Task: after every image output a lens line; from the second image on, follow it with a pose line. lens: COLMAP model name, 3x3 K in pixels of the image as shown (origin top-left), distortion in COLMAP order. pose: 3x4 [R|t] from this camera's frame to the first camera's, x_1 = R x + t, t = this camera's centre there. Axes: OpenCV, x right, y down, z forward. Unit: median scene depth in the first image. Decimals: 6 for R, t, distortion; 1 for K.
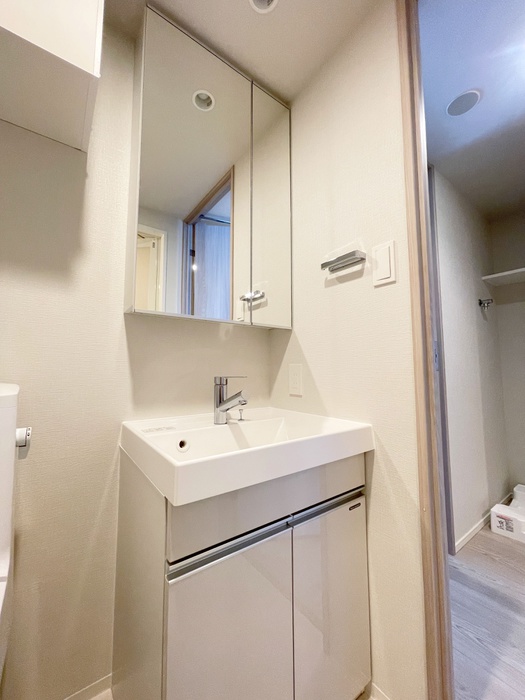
lens RADIAL K [[281.0, 0, 260.4], [0, 281.0, 348.7], [0, 0, 1]] dist [-0.002366, 0.000342]
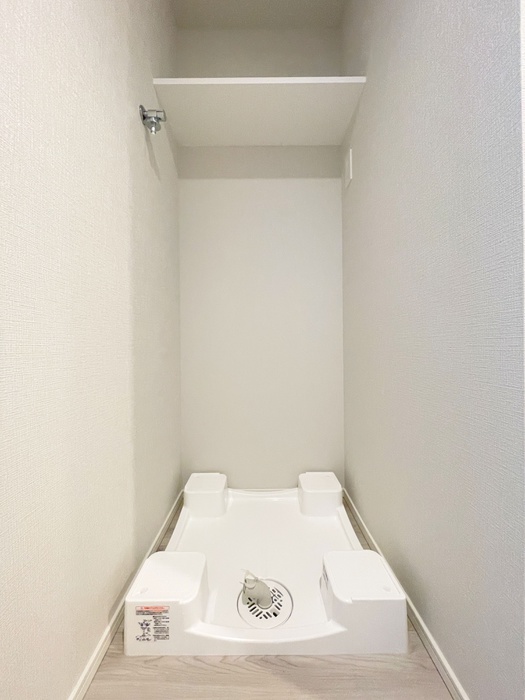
lens RADIAL K [[281.0, 0, 261.9], [0, 281.0, 348.8], [0, 0, 1]] dist [-0.002366, 0.000342]
pose [[0.587380, -0.002386, 0.809308, 0.616780], [-0.056781, 0.997410, 0.044151, 0.210290], [-0.807317, -0.071887, 0.585723, 0.646511]]
